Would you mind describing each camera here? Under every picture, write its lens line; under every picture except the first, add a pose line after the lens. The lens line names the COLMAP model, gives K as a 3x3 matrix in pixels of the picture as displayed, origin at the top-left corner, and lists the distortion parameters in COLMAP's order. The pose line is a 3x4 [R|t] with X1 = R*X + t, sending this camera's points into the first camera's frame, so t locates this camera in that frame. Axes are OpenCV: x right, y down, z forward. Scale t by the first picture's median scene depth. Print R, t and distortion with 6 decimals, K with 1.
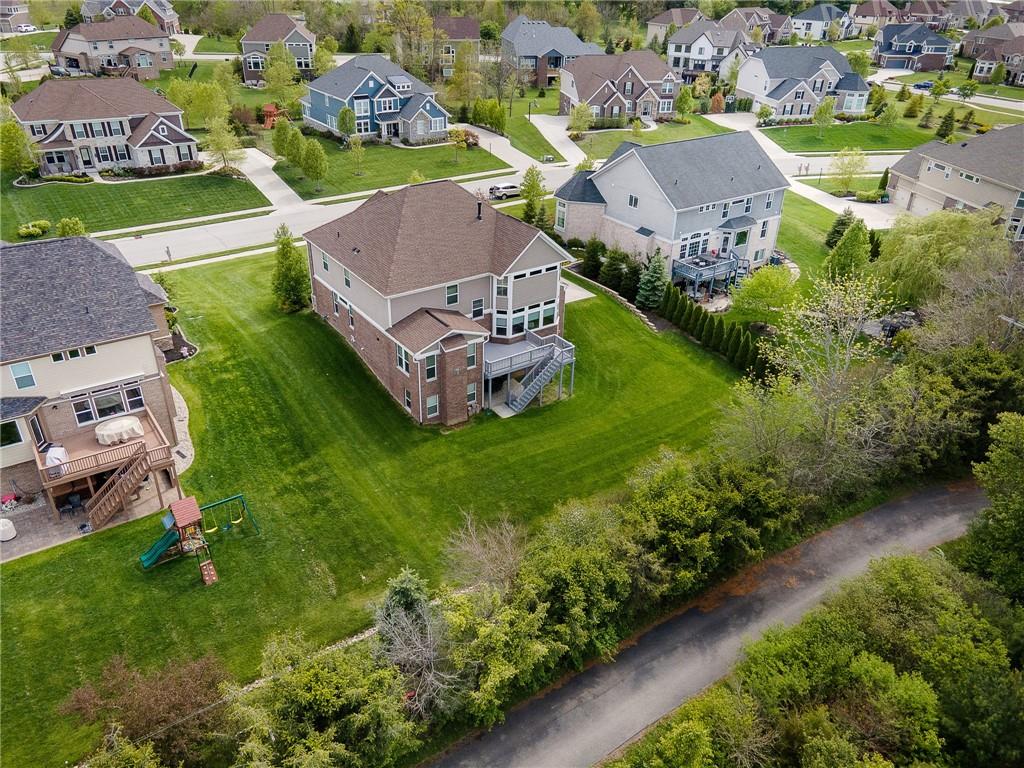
lens RADIAL K [[734.8, 0, 509.5], [0, 734.8, 410.2], [0, 0, 1]] dist [0.010026, 0.057152]
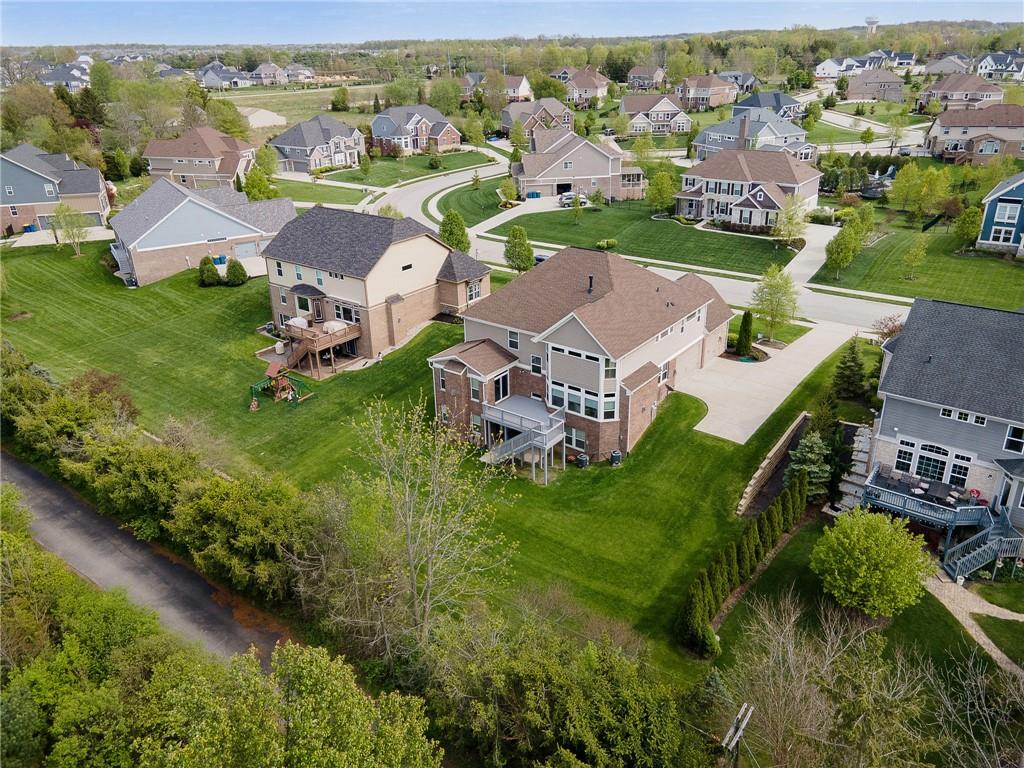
lens RADIAL K [[748.6, 0, 512.0], [0, 748.6, 384.0], [0, 0, 1]] dist [0.038635, -0.005178]
pose [[0.311736, 0.372502, -0.874107, 0.681717], [-0.481525, 0.855001, 0.192632, -0.234257], [0.819118, 0.360854, 0.445904, 0.394485]]
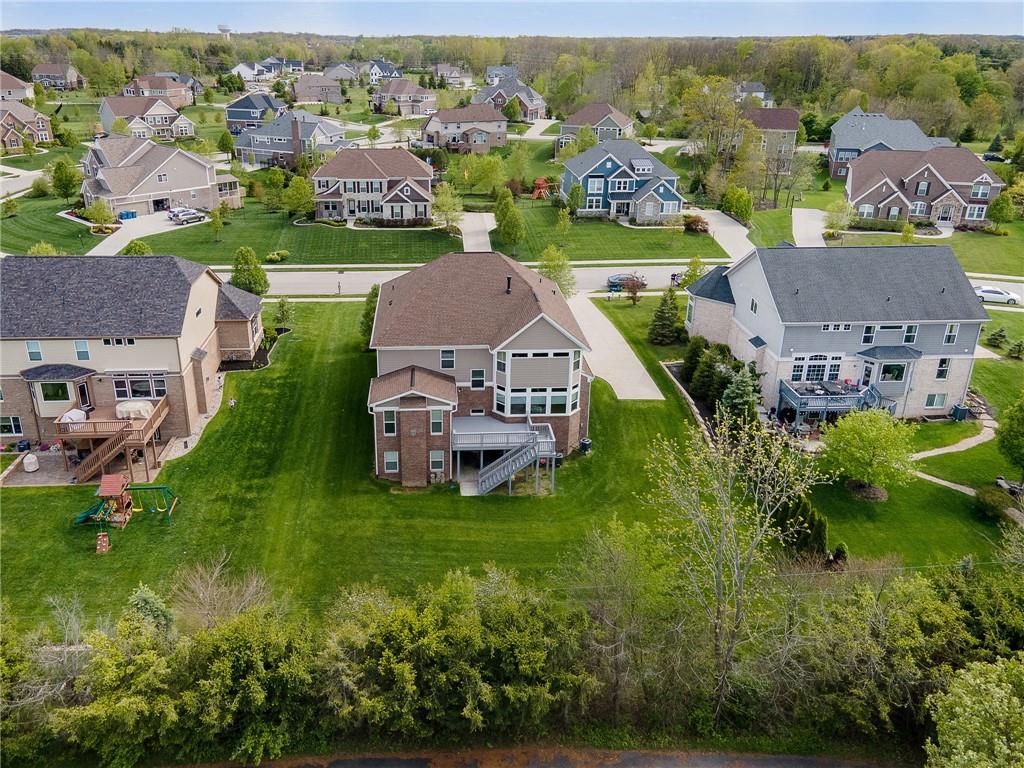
lens RADIAL K [[756.4, 0, 475.0], [0, 756.4, 351.1], [0, 0, 1]] dist [0.039418, 0.007213]
pose [[0.853995, 0.185376, -0.486135, 0.336555], [-0.267842, 0.957688, -0.105327, -0.051997], [0.446041, 0.220156, 0.867513, 0.092349]]
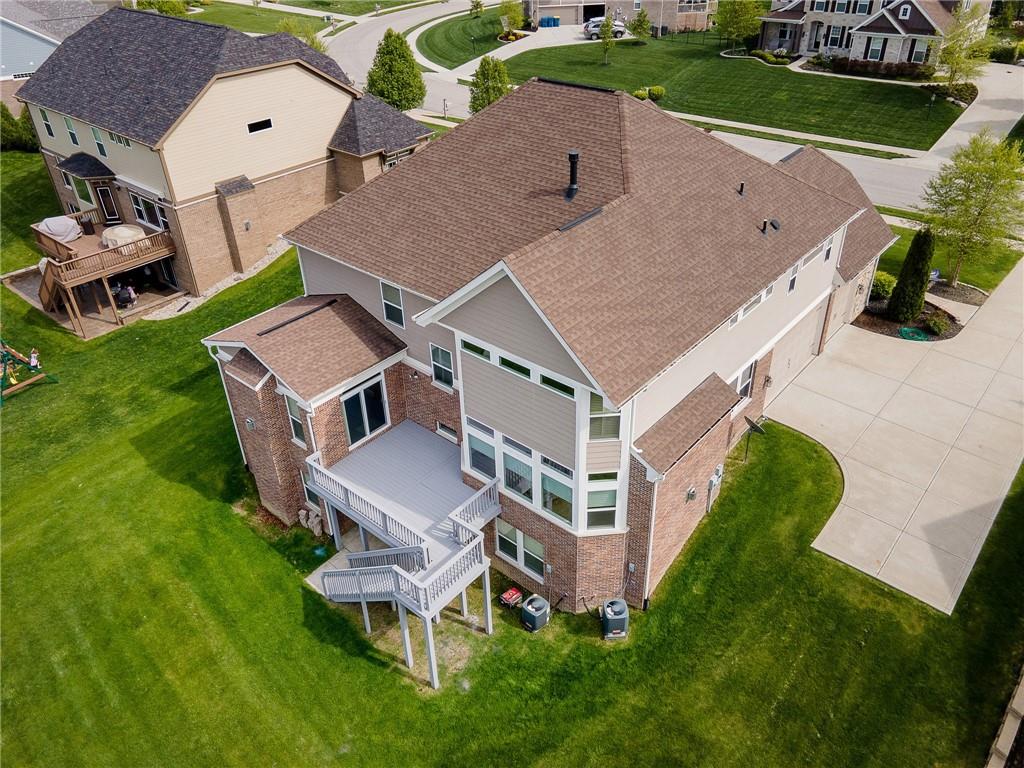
lens RADIAL K [[765.5, 0, 510.1], [0, 765.5, 368.4], [0, 0, 1]] dist [0.048601, 0.007787]
pose [[0.252843, 0.503871, -0.825945, 0.270724], [-0.488403, 0.803400, 0.340604, -0.243887], [0.835184, 0.317275, 0.449226, 0.639940]]
